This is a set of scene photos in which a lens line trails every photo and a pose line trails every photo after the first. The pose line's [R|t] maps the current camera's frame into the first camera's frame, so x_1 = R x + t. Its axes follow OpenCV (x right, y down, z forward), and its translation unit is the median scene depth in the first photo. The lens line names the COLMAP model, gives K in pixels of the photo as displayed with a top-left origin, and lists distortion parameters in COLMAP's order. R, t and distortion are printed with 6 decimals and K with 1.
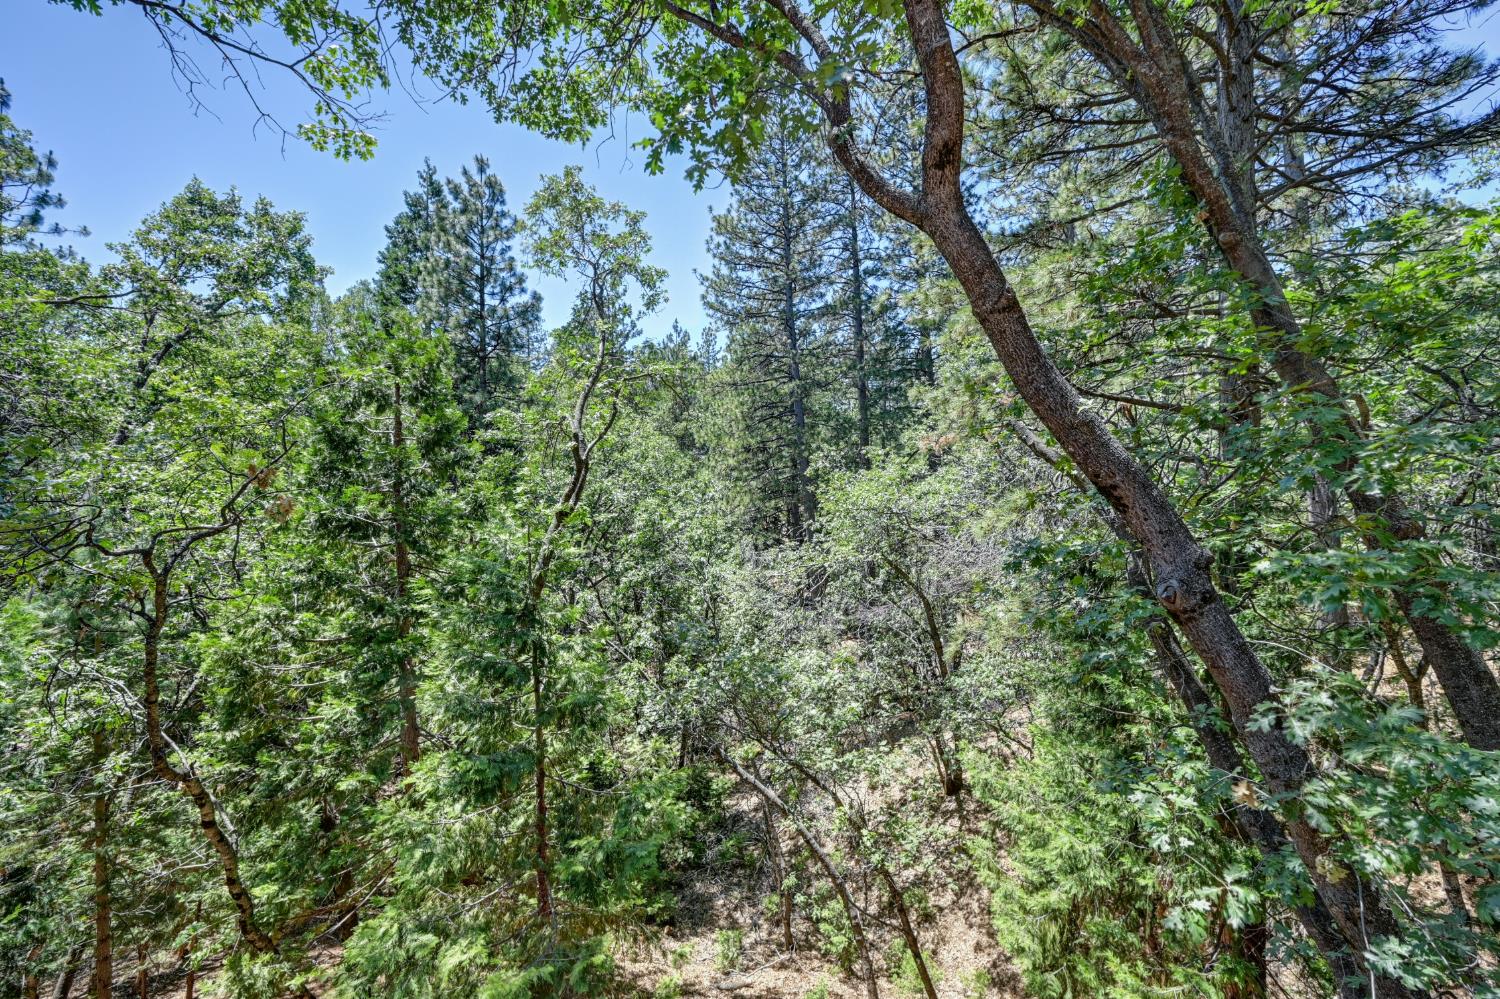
lens RADIAL K [[586.3, 0, 750.7], [0, 586.3, 504.8], [0, 0, 1]] dist [-0.008542, -0.000122]
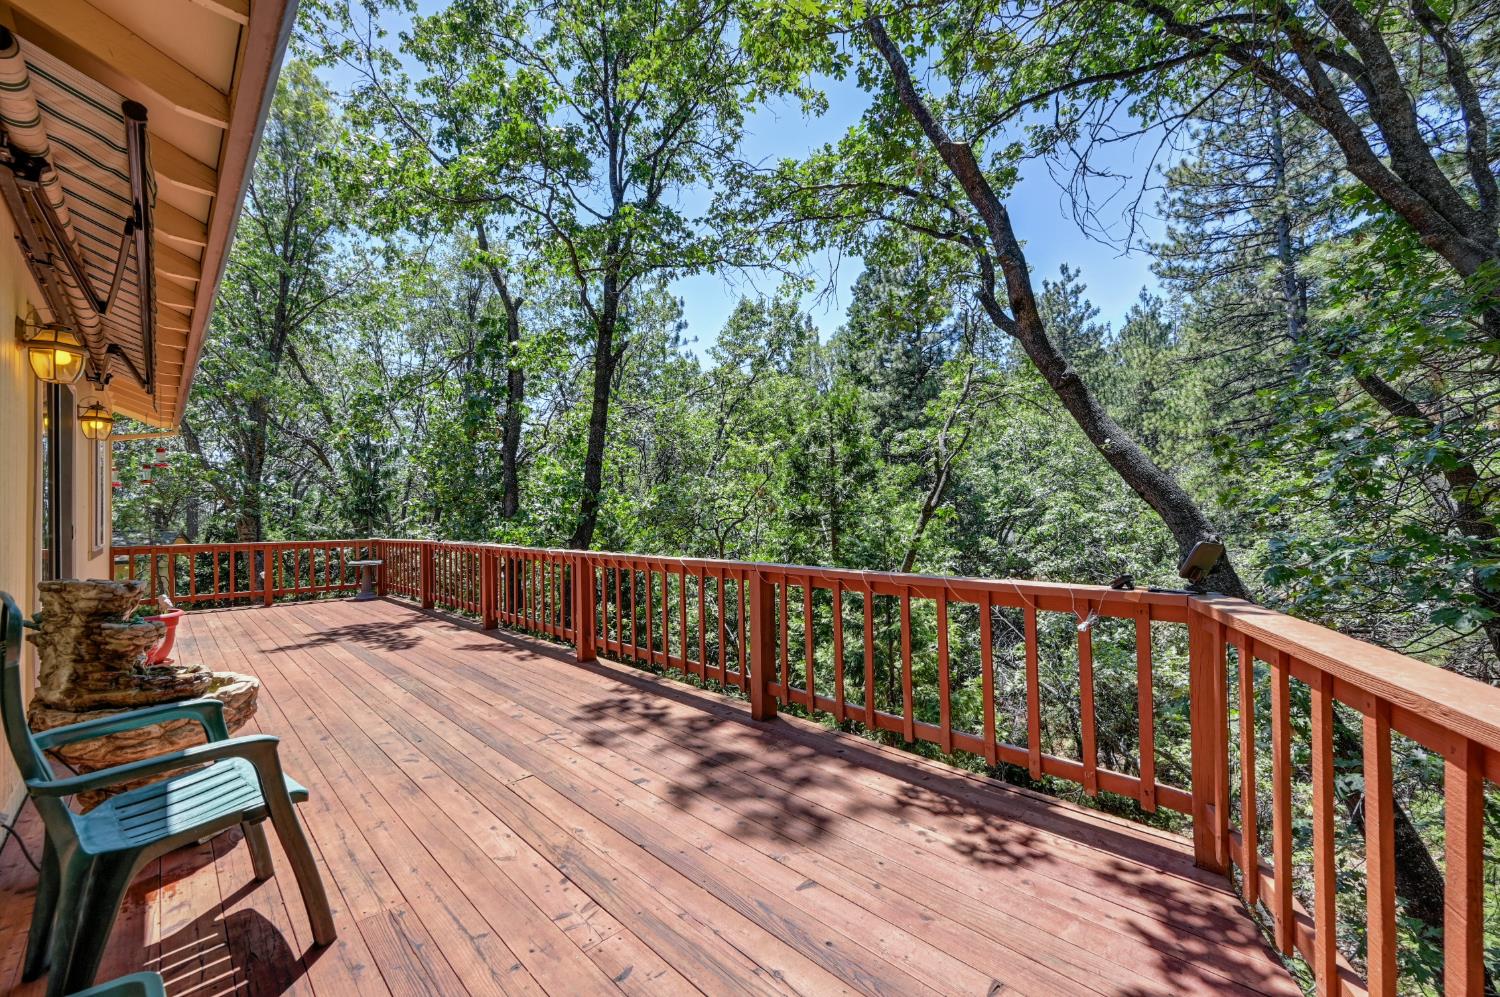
lens RADIAL K [[583.6, 0, 748.6], [0, 583.6, 504.9], [0, 0, 1]] dist [-0.005587, 0.000367]
pose [[0.716223, -0.006258, -0.697843, 0.138101], [0.014630, 0.999875, 0.006049, -0.005203], [0.697718, -0.014542, 0.716225, -0.116122]]
